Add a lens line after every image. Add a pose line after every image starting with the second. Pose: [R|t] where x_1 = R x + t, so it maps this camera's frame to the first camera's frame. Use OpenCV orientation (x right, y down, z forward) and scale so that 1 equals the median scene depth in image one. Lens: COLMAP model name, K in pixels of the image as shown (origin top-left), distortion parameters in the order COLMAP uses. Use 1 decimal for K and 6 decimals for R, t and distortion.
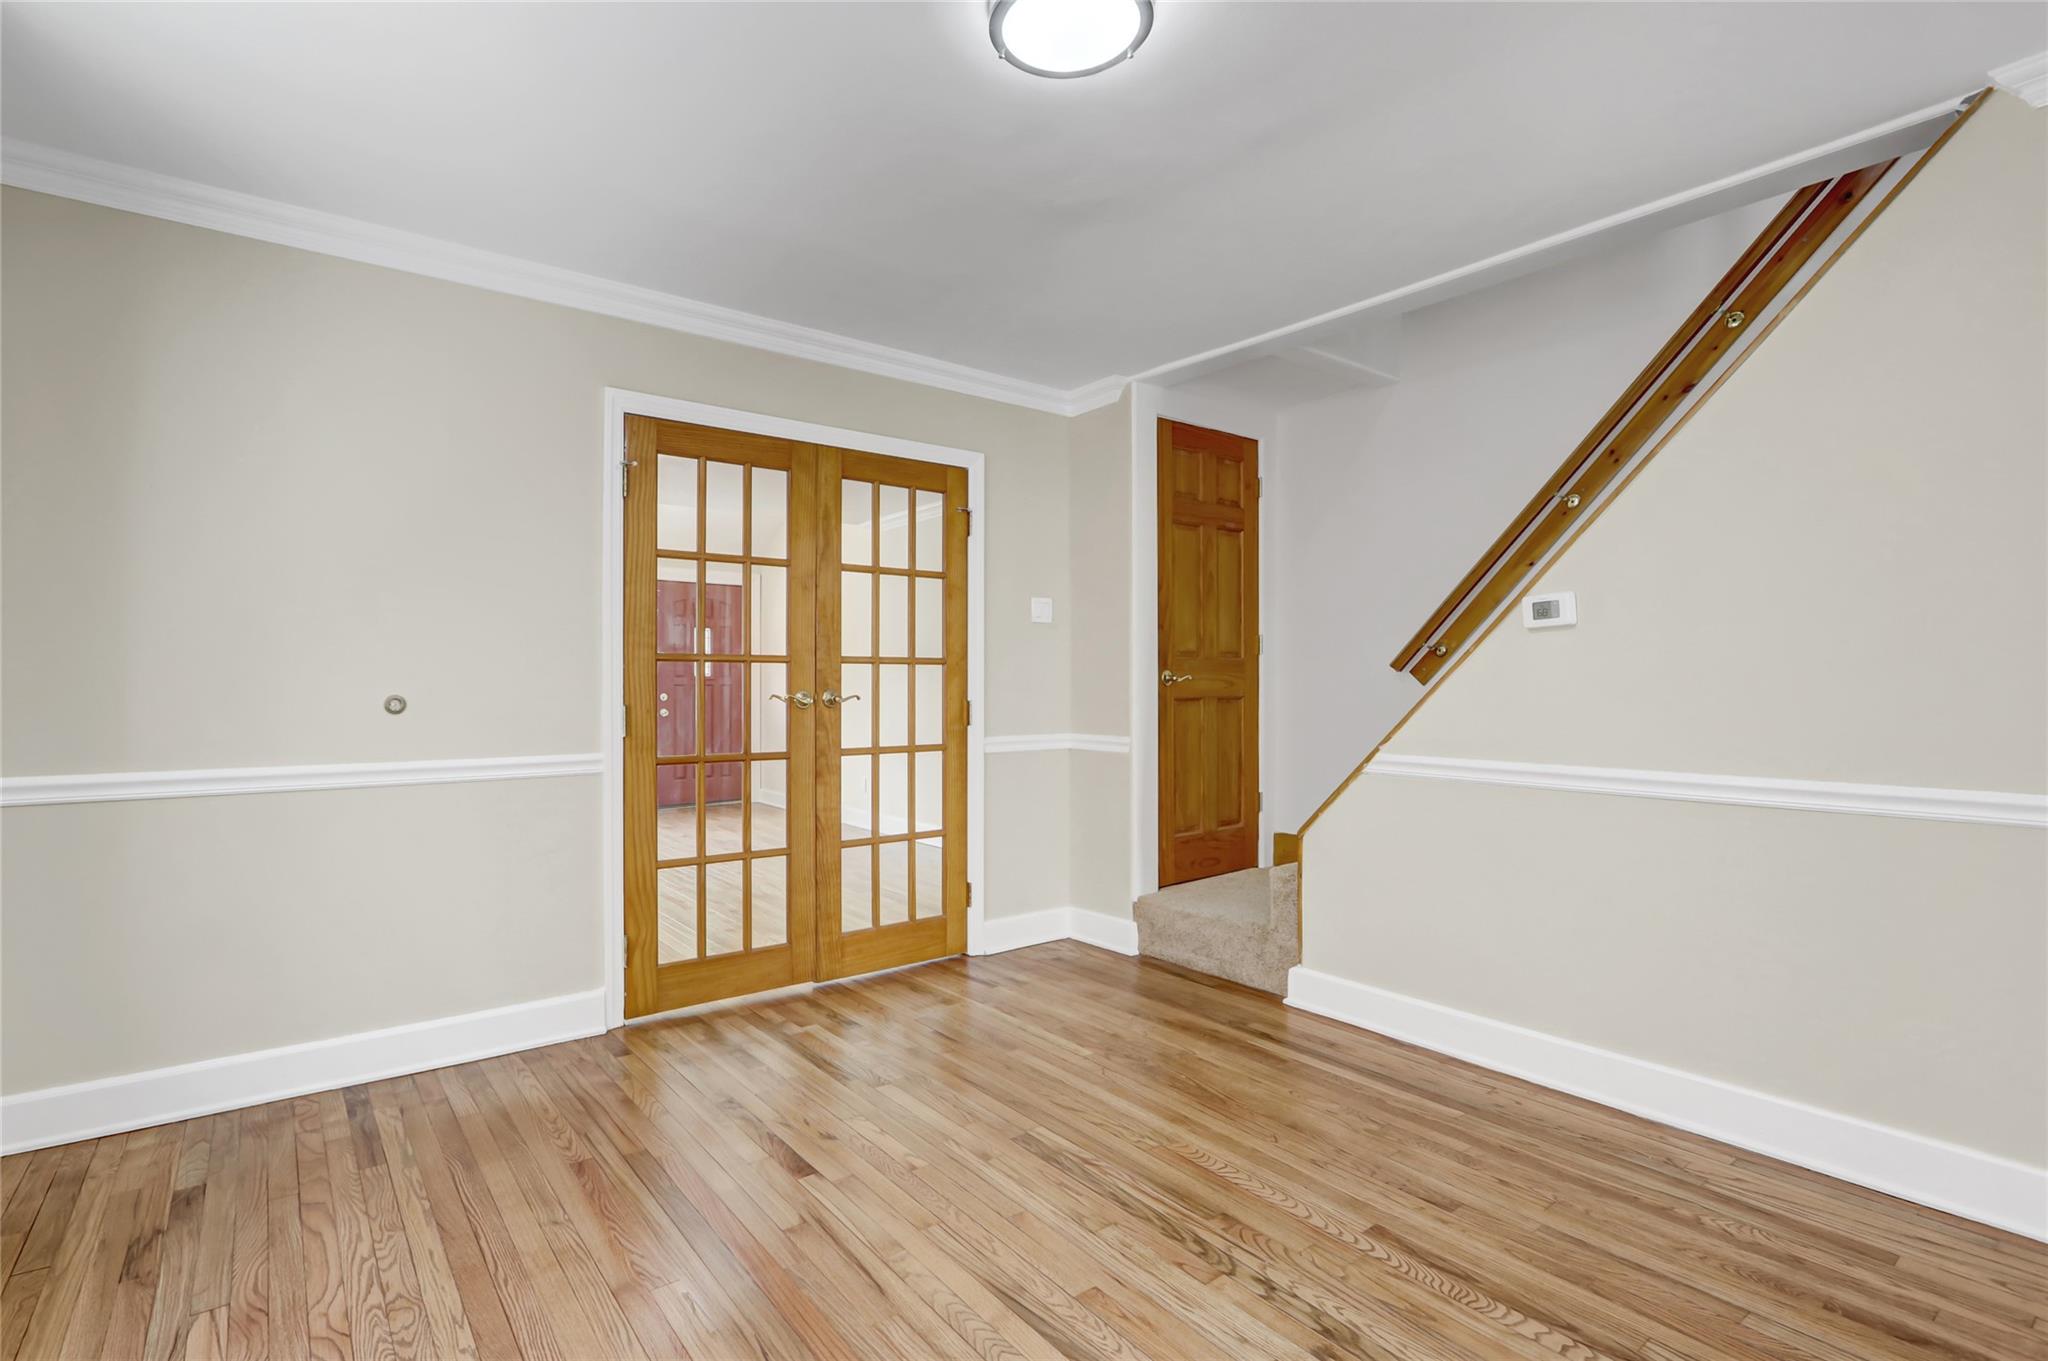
lens RADIAL K [[967.9, 0, 983.8], [0, 967.9, 684.1], [0, 0, 1]] dist [-0.016849, 0.000793]
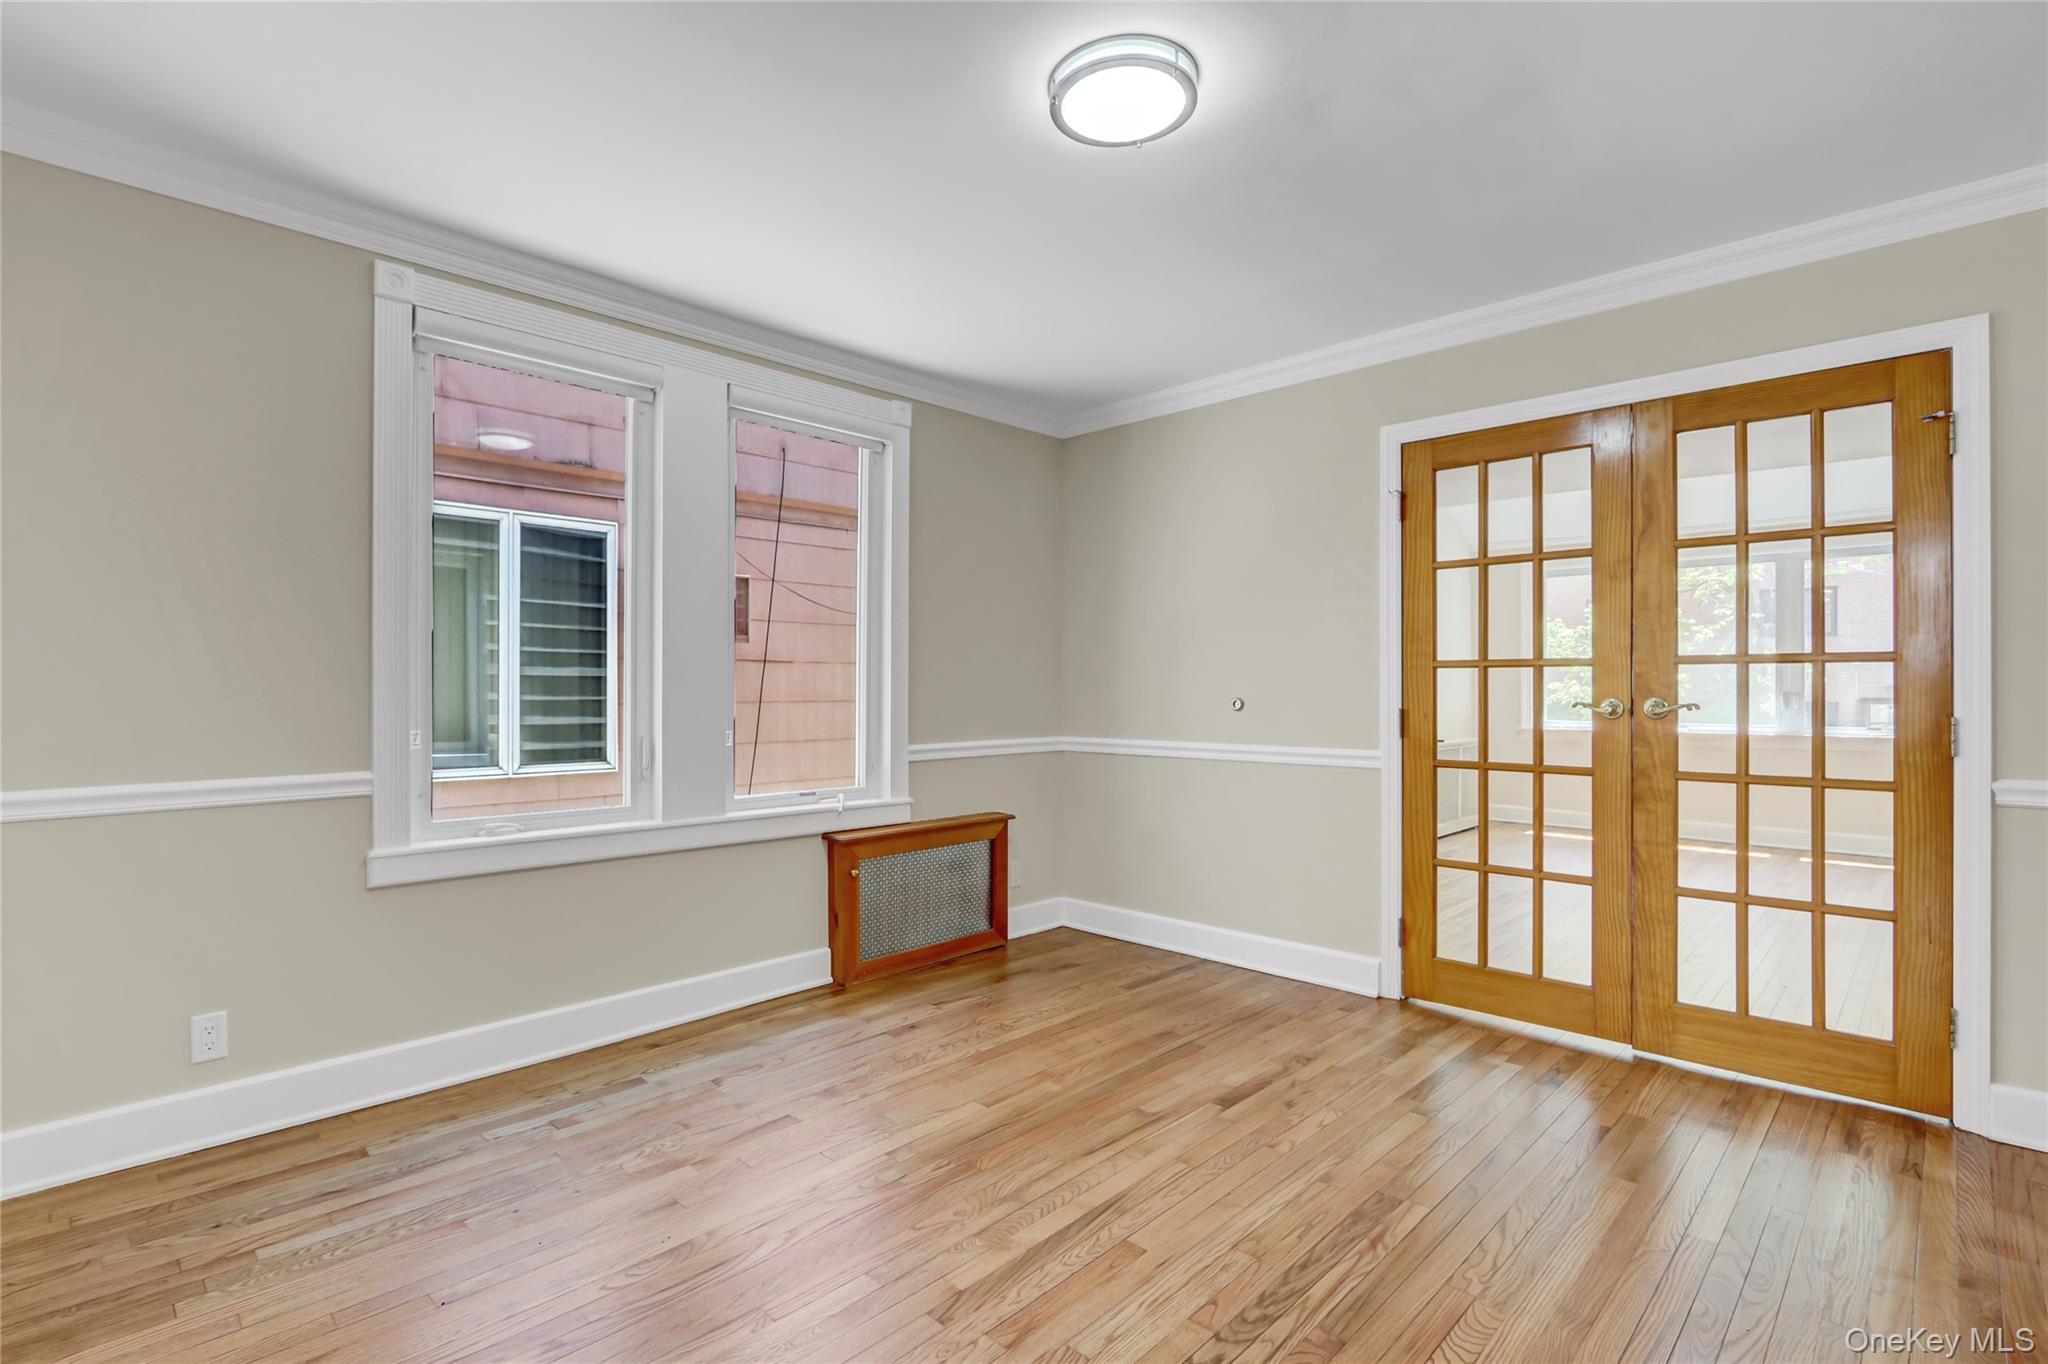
lens RADIAL K [[967.9, 0, 983.8], [0, 967.9, 685.6], [0, 0, 1]] dist [-0.016849, 0.000793]
pose [[0.130388, -0.003348, -0.991457, 0.663689], [-0.002306, 0.999991, -0.003680, 0.000286], [0.991460, 0.002766, 0.130379, 0.388150]]
